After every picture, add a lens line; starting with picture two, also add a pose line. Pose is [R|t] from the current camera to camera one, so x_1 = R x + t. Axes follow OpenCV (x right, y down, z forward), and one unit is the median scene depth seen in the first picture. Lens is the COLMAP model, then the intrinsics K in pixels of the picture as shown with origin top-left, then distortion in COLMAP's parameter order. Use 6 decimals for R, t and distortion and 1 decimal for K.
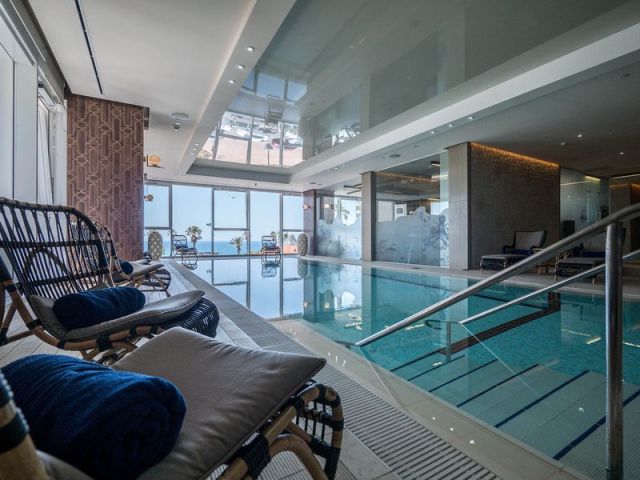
lens RADIAL K [[302.3, 0, 320.4], [0, 302.3, 243.0], [0, 0, 1]] dist [-0.002101, -0.000805]
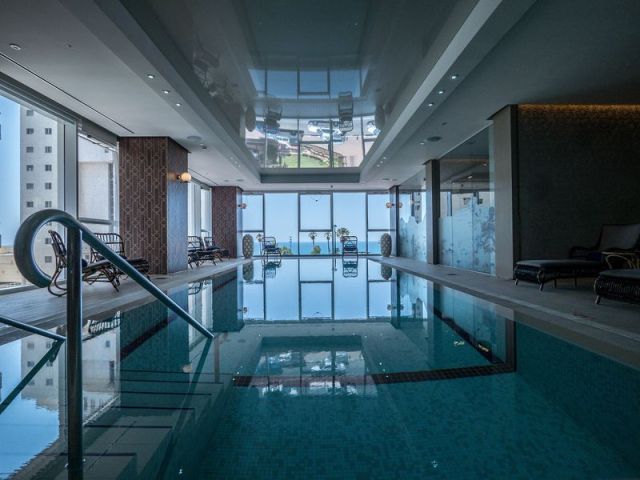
lens RADIAL K [[302.3, 0, 320.4], [0, 302.3, 243.0], [0, 0, 1]] dist [-0.002101, -0.000805]
pose [[0.886700, -0.005443, -0.462314, 0.227455], [0.005906, 0.999982, -0.000445, -0.001709], [0.462308, -0.002336, 0.886716, 0.076079]]
